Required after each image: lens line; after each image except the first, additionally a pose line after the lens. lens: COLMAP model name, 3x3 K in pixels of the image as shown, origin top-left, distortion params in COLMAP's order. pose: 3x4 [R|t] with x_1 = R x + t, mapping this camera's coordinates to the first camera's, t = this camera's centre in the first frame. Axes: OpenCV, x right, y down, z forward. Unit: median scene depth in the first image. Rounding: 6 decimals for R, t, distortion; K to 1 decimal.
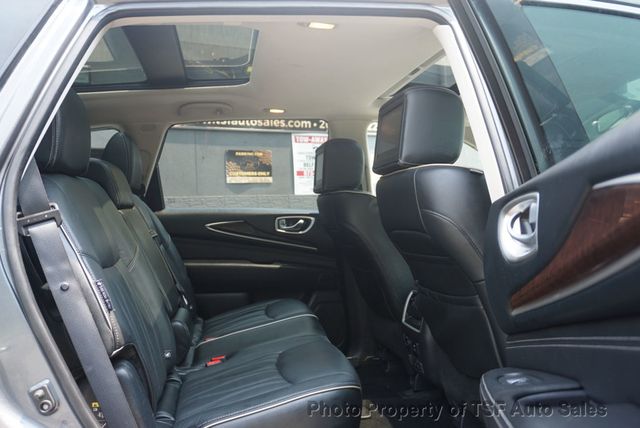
lens RADIAL K [[532.0, 0, 317.6], [0, 532.0, 213.5], [0, 0, 1]] dist [-0.005804, -0.012978]
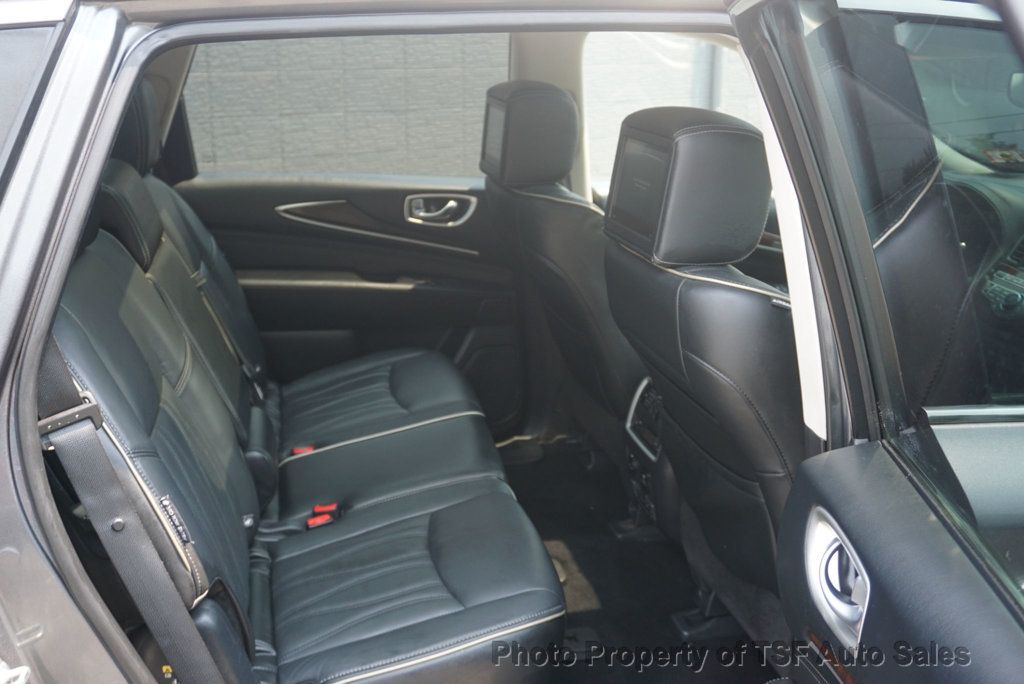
lens RADIAL K [[1014.3, 0, 515.1], [0, 1014.3, 341.8], [0, 0, 1]] dist [0.002510, 0.000000]
pose [[0.997078, 0.031712, 0.069501, -0.061865], [-0.050512, 0.956186, 0.288371, -0.275930], [-0.057311, -0.291039, 0.954993, -0.068437]]
